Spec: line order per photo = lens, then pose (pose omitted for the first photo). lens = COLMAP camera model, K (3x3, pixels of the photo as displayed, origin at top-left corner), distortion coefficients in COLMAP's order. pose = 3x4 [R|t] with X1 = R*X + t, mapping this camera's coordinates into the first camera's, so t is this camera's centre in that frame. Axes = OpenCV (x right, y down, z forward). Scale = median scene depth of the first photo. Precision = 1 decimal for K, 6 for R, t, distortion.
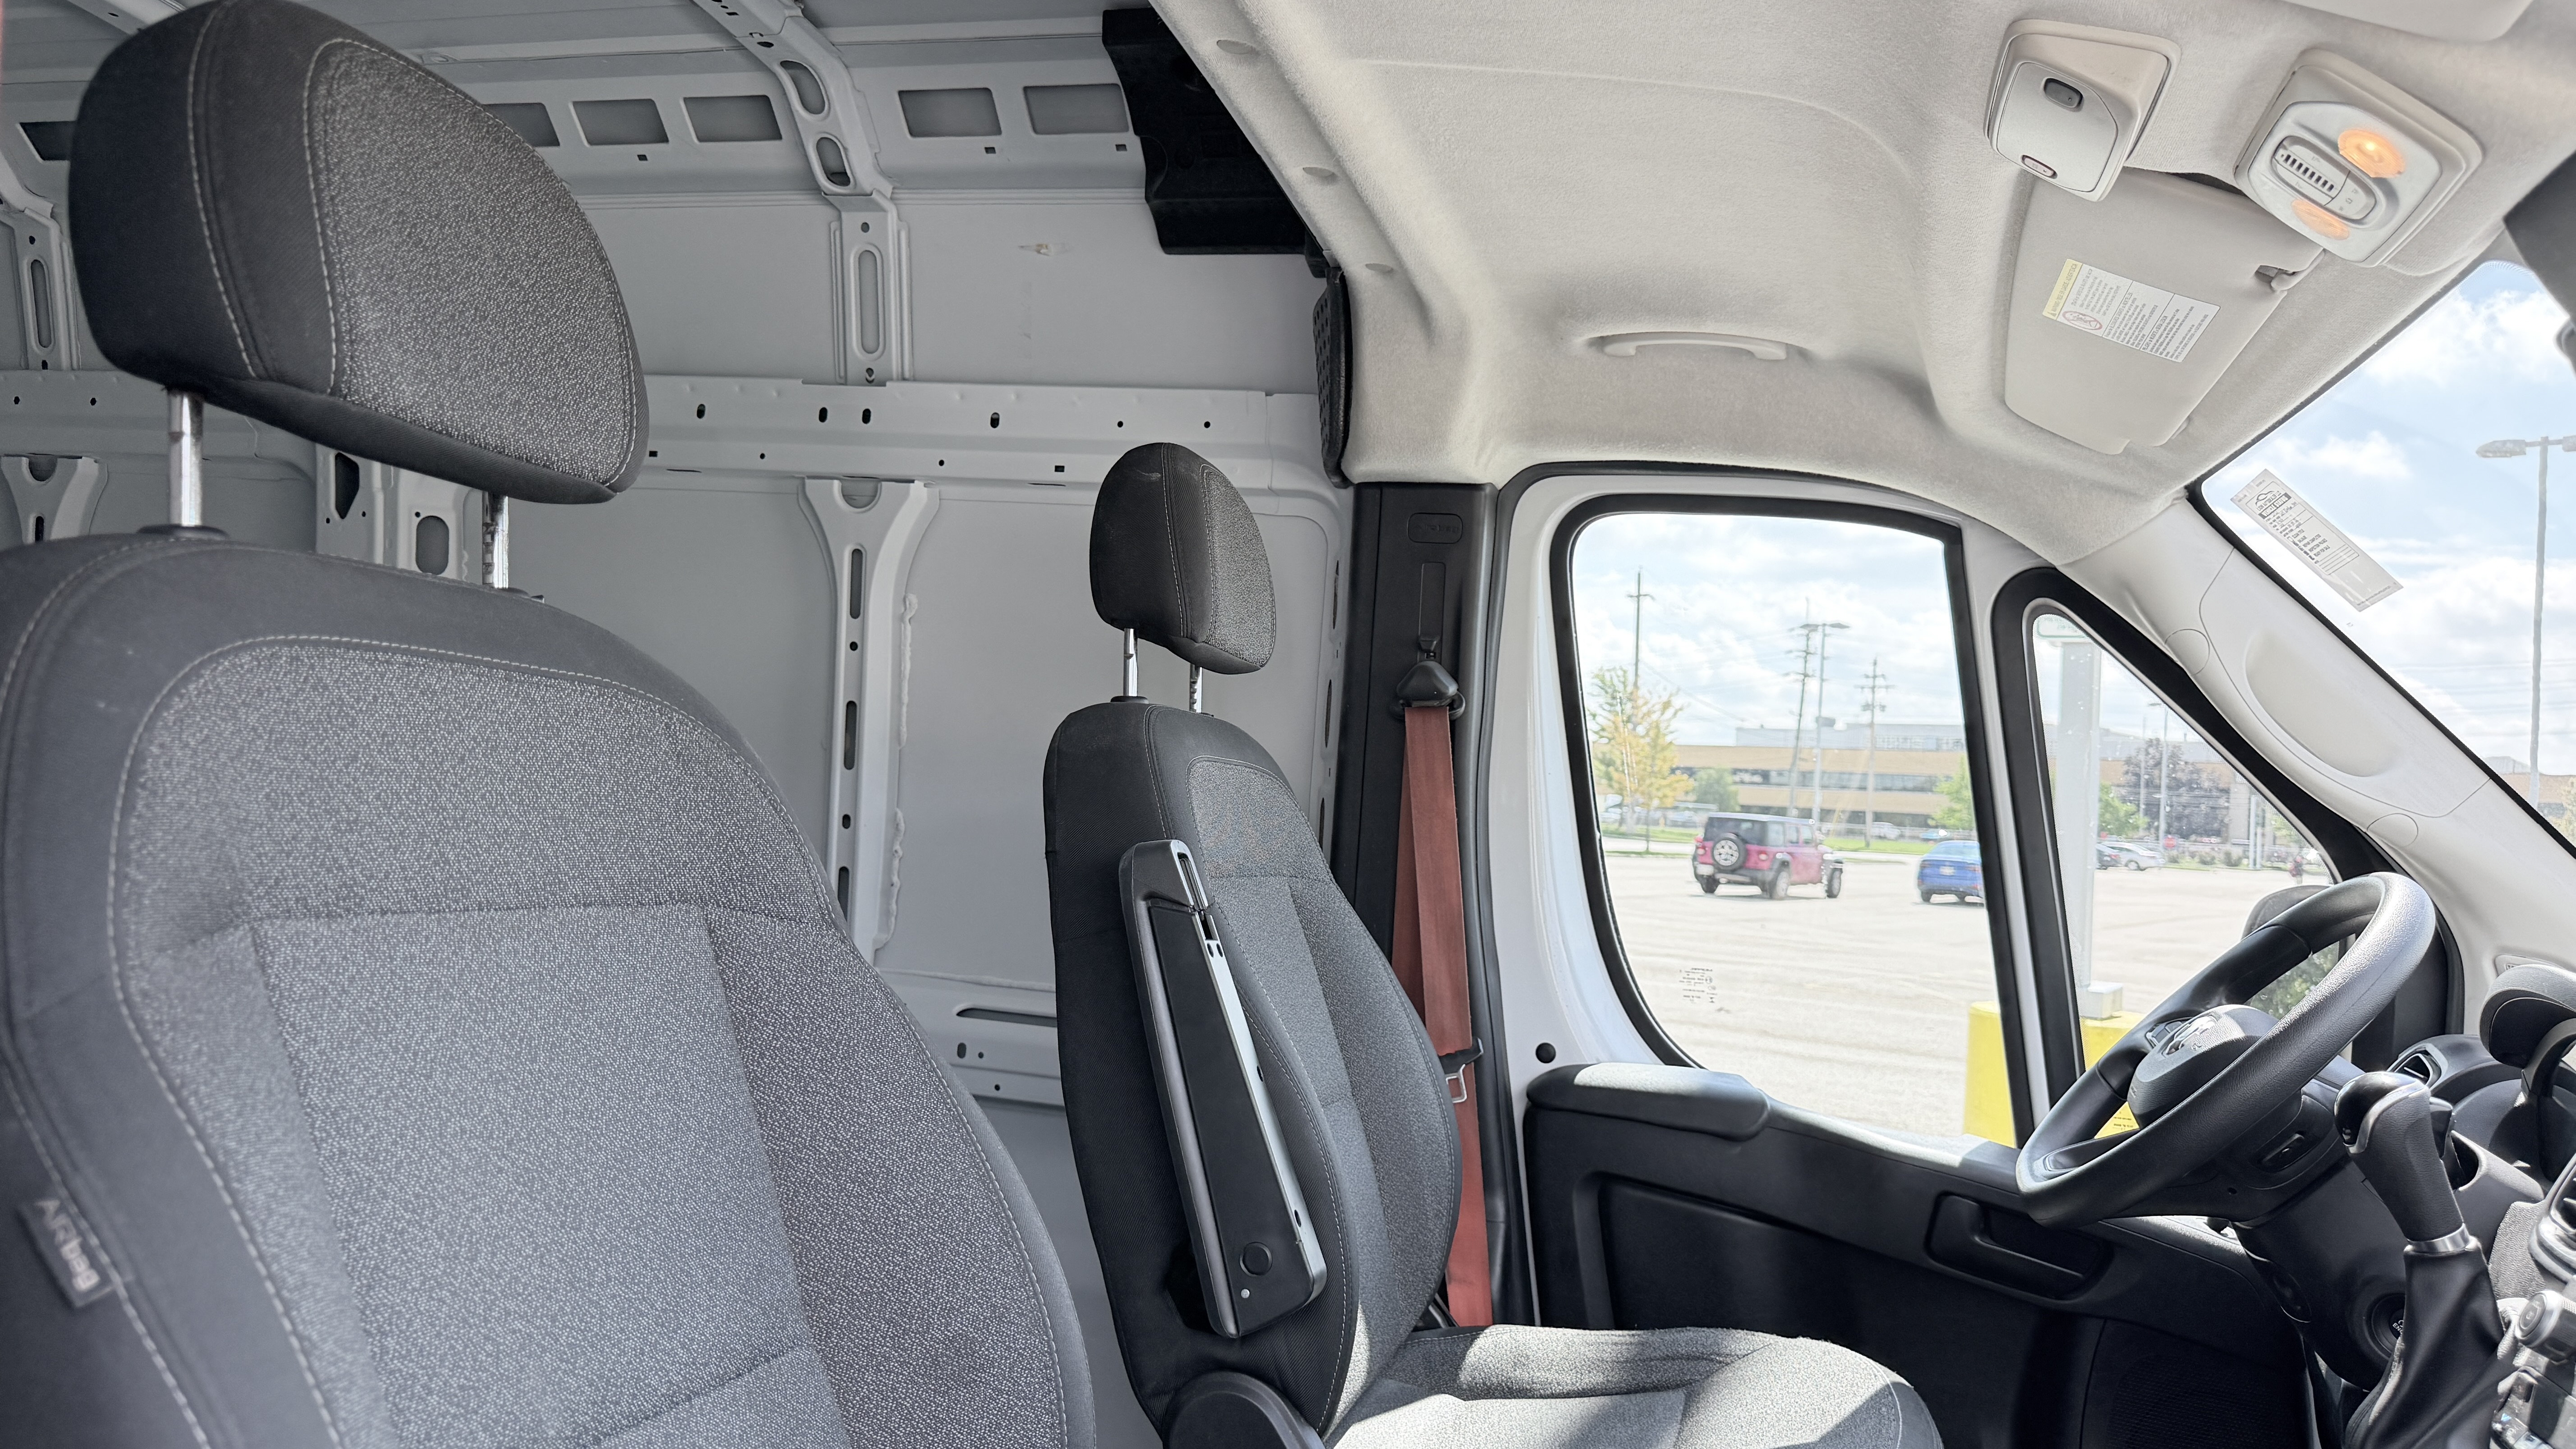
lens RADIAL K [[1823.6, 0, 1284.4], [0, 1823.6, 672.9], [0, 0, 1]] dist [0.001874, -0.006033]
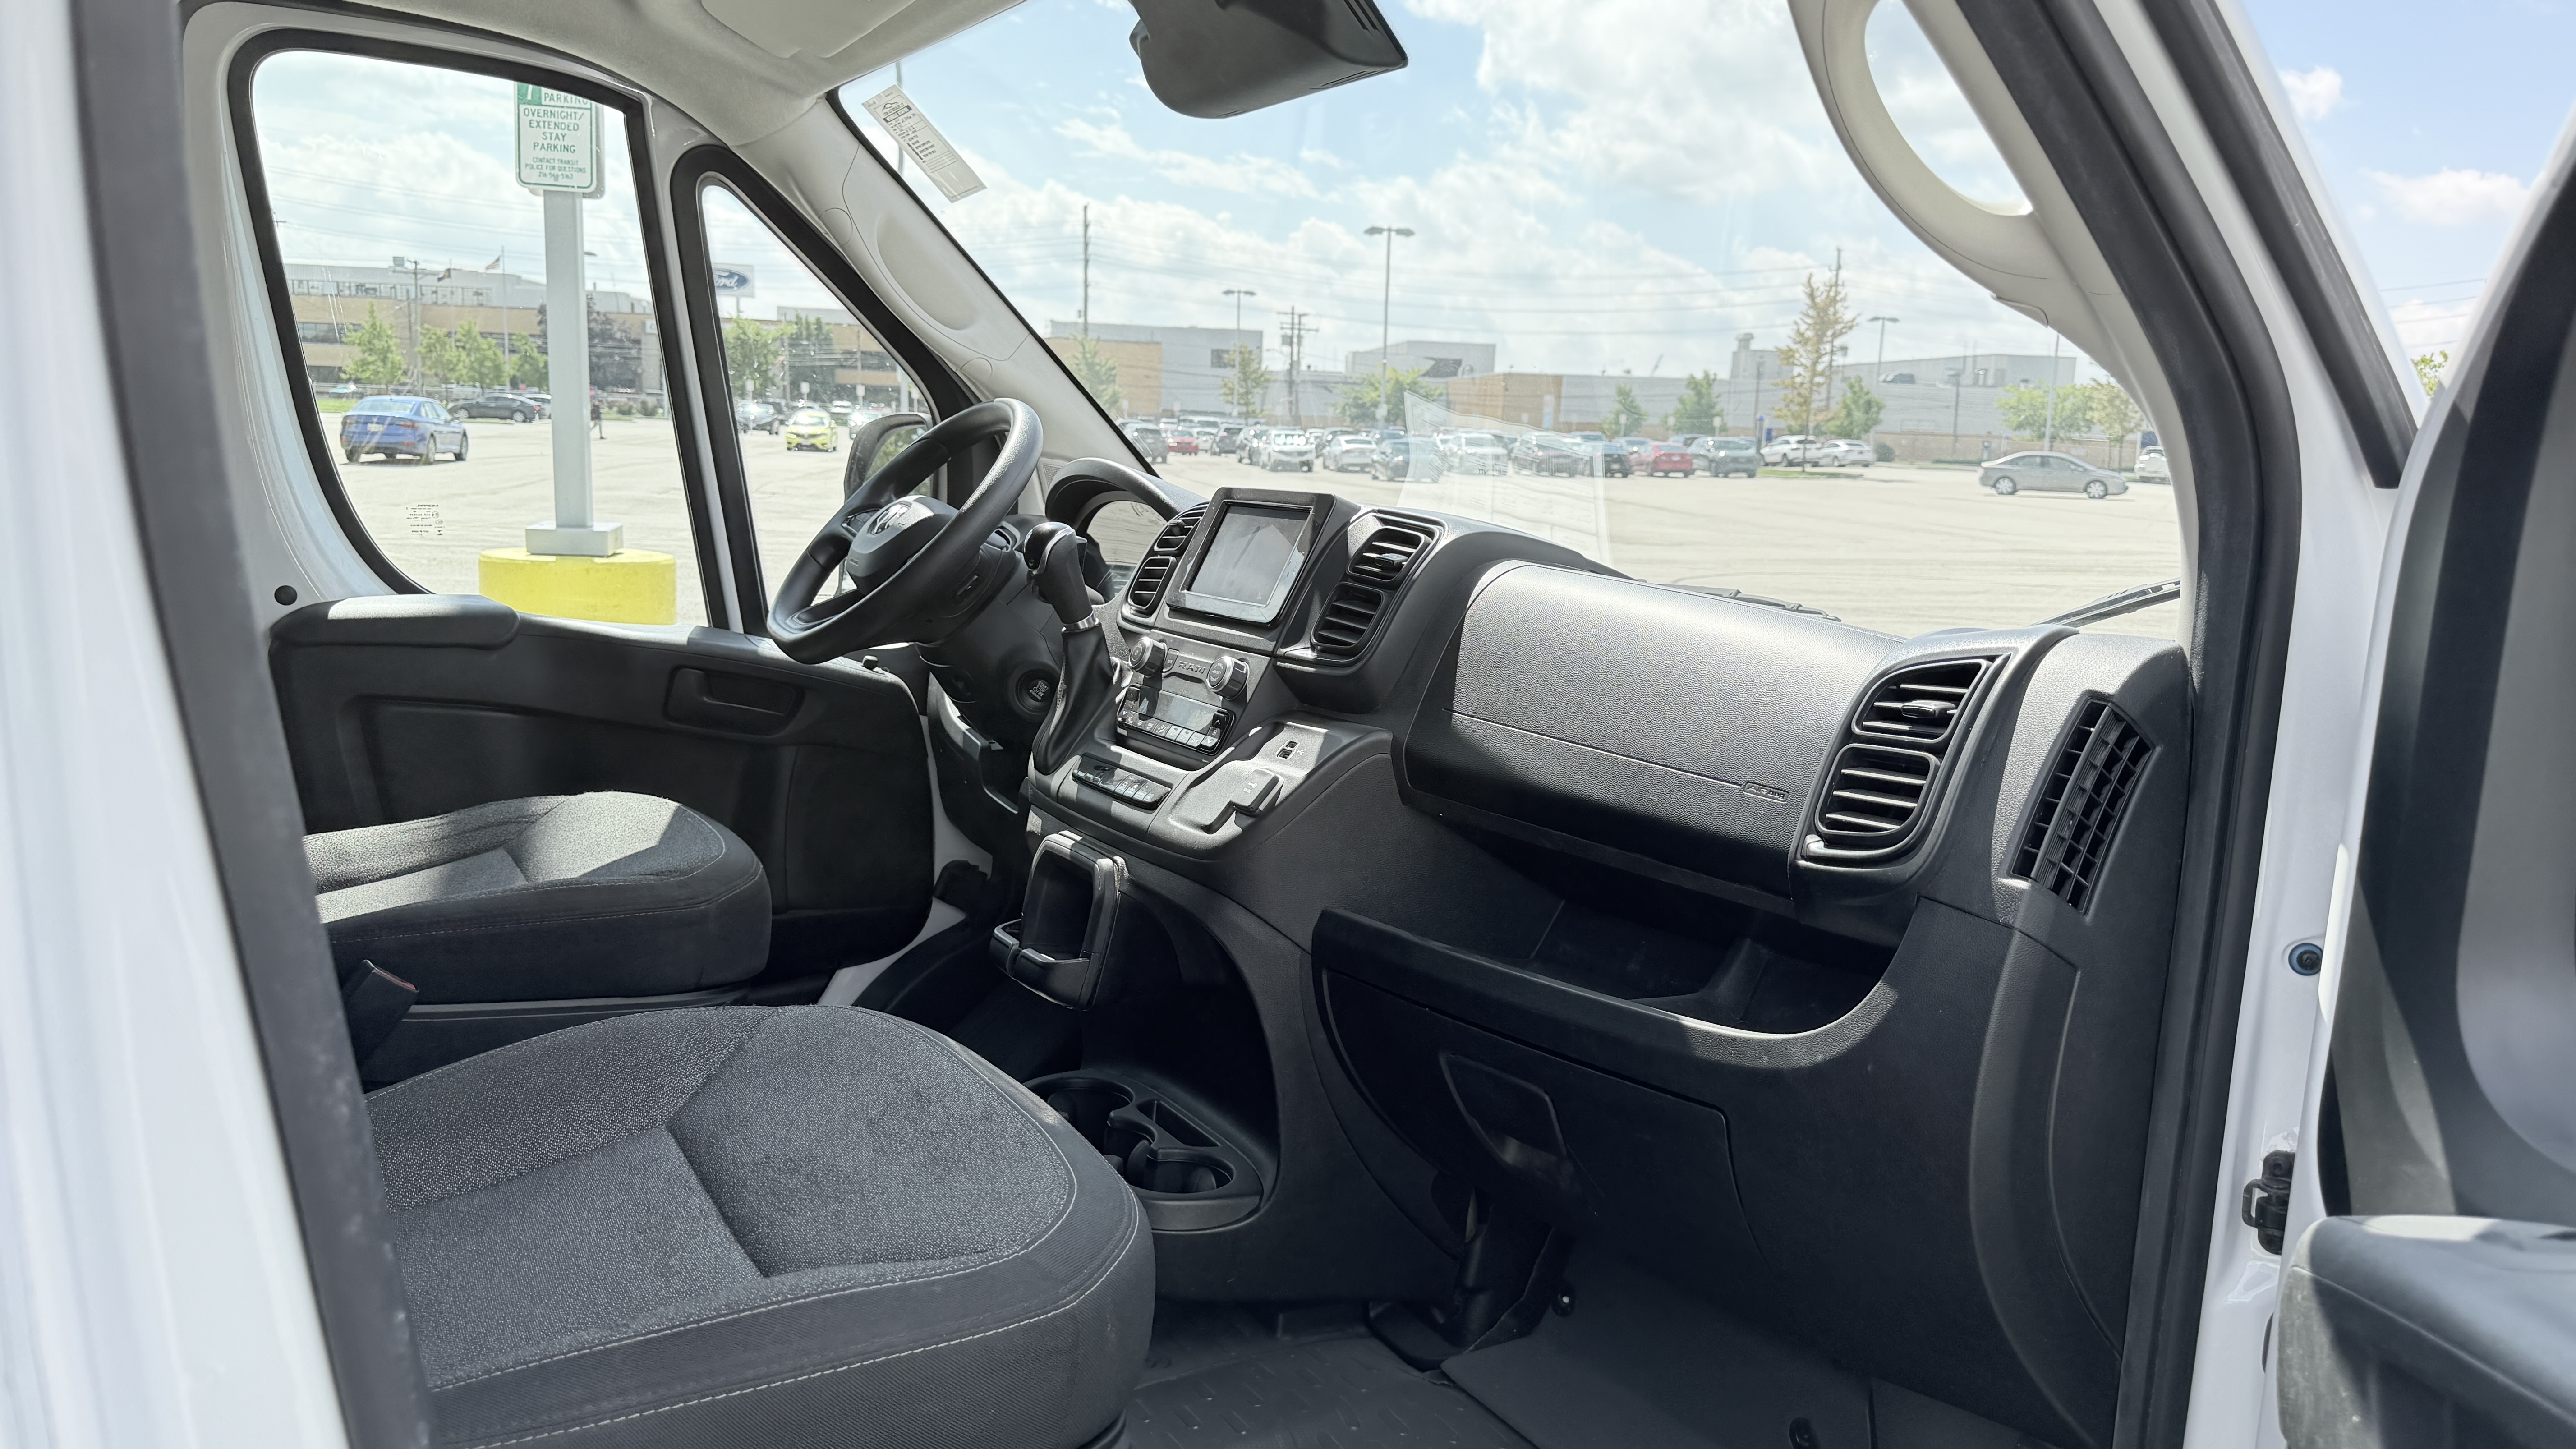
lens RADIAL K [[1859.5, 0, 1288.0], [0, 1859.5, 724.5], [0, 0, 1]] dist [0.007249, -0.006772]
pose [[0.686230, -0.143322, 0.713125, -0.250812], [-0.050042, 0.968771, 0.242855, -0.006660], [-0.725661, -0.202341, 0.657628, -0.139818]]
